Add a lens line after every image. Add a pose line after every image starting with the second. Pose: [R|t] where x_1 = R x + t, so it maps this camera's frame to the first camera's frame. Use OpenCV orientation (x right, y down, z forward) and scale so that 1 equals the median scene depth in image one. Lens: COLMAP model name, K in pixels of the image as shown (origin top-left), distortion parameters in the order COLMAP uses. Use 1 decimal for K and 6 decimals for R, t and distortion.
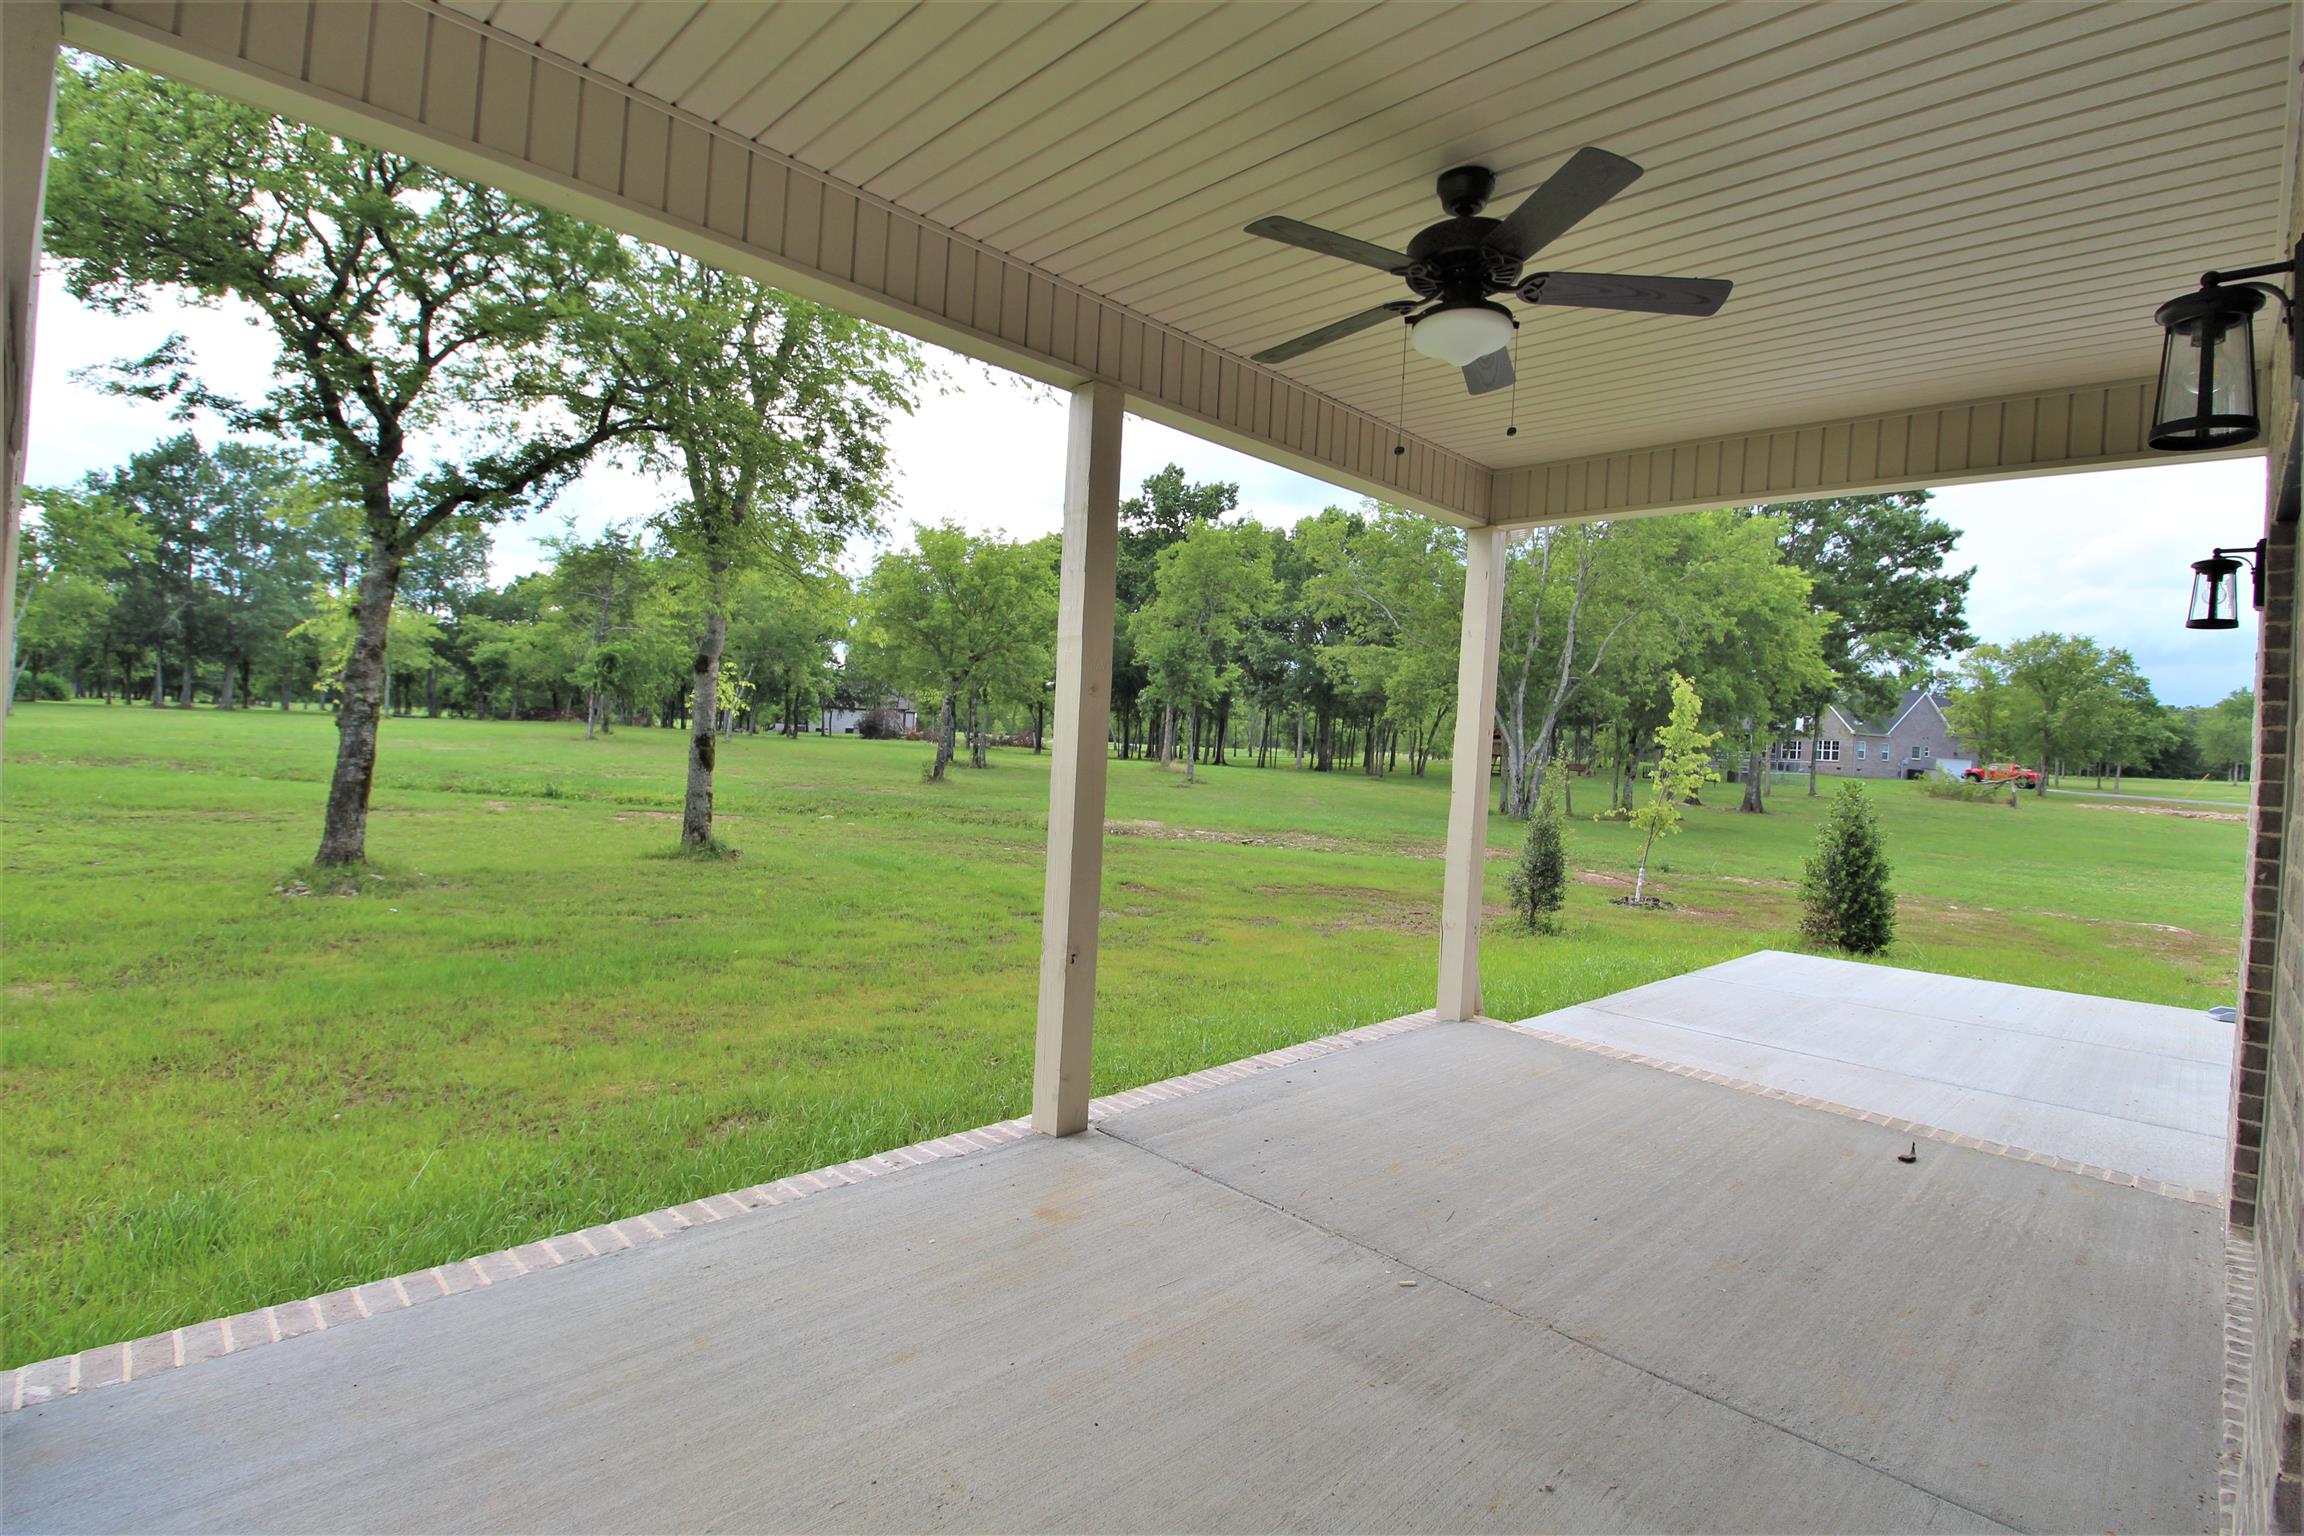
lens RADIAL K [[1060.3, 0, 1169.8], [0, 1060.3, 737.3], [0, 0, 1]] dist [-0.004293, -0.010462]
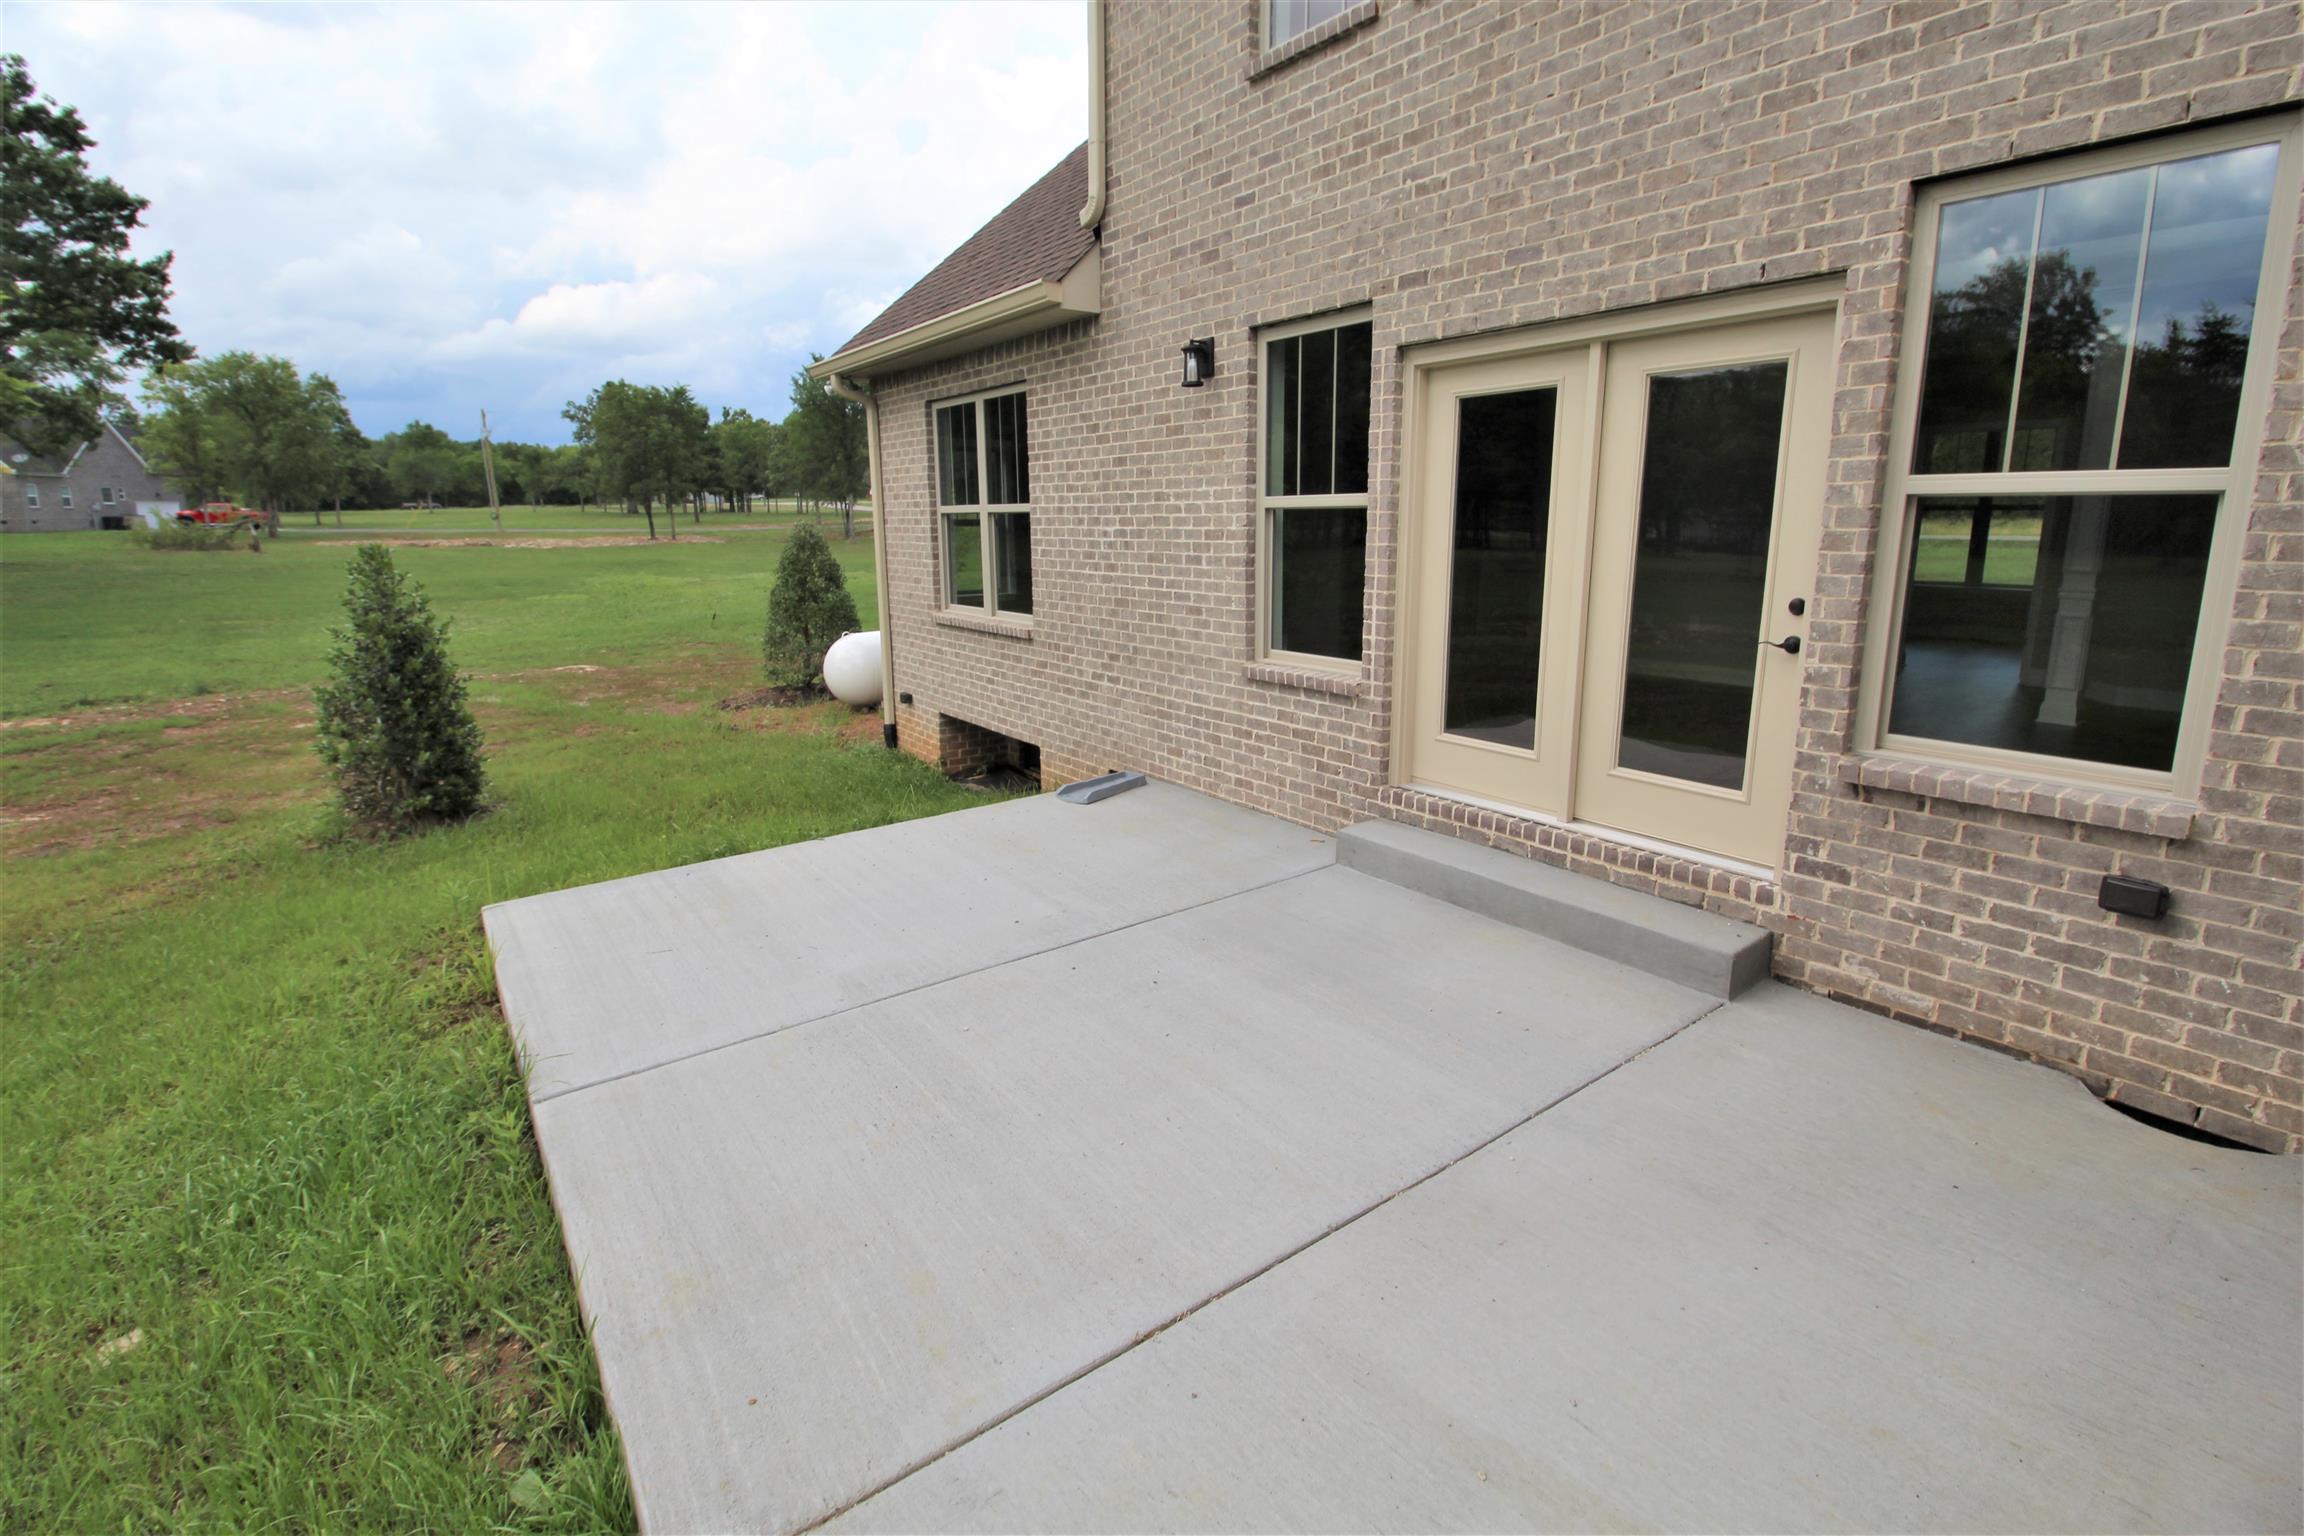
lens RADIAL K [[1060.3, 0, 1169.8], [0, 1060.3, 737.3], [0, 0, 1]] dist [-0.004293, -0.010462]
pose [[0.149818, -0.257101, 0.954701, 0.025745], [0.015153, 0.966082, 0.257789, -0.000059], [-0.988597, -0.024155, 0.148633, 0.097791]]
